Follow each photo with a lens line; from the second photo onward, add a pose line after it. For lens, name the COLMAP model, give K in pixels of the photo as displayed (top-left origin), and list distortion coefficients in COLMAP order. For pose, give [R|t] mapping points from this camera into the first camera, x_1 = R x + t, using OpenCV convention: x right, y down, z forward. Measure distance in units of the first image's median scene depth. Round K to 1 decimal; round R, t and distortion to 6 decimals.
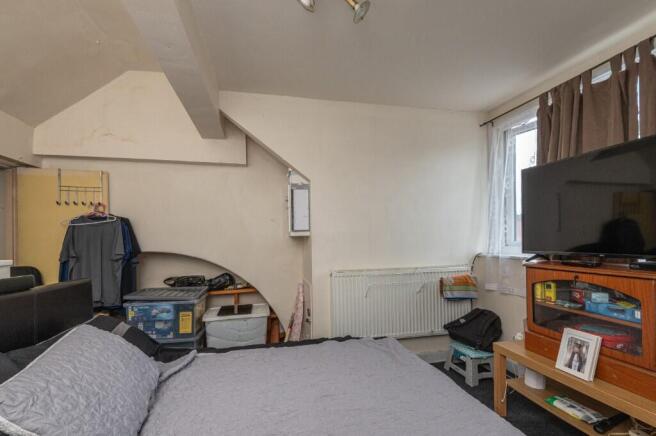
lens RADIAL K [[300.1, 0, 331.4], [0, 300.1, 228.4], [0, 0, 1]] dist [0.038062, -0.019430]
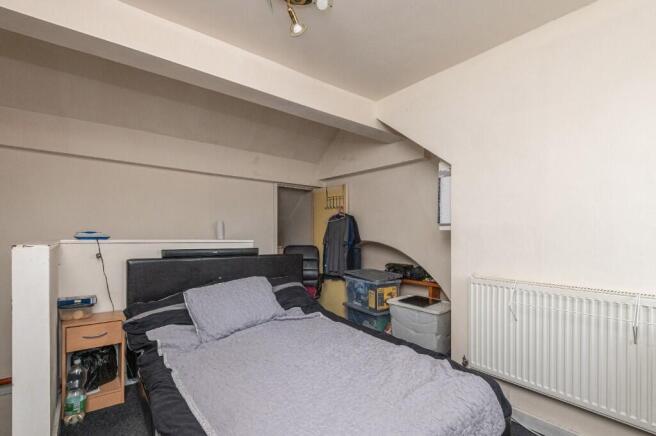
lens RADIAL K [[300.1, 0, 331.4], [0, 300.1, 228.4], [0, 0, 1]] dist [0.038062, -0.019430]
pose [[0.448393, 0.007839, -0.893802, 0.535694], [0.006510, 0.999906, 0.012036, 0.006333], [0.893813, -0.011216, 0.448300, 0.303230]]
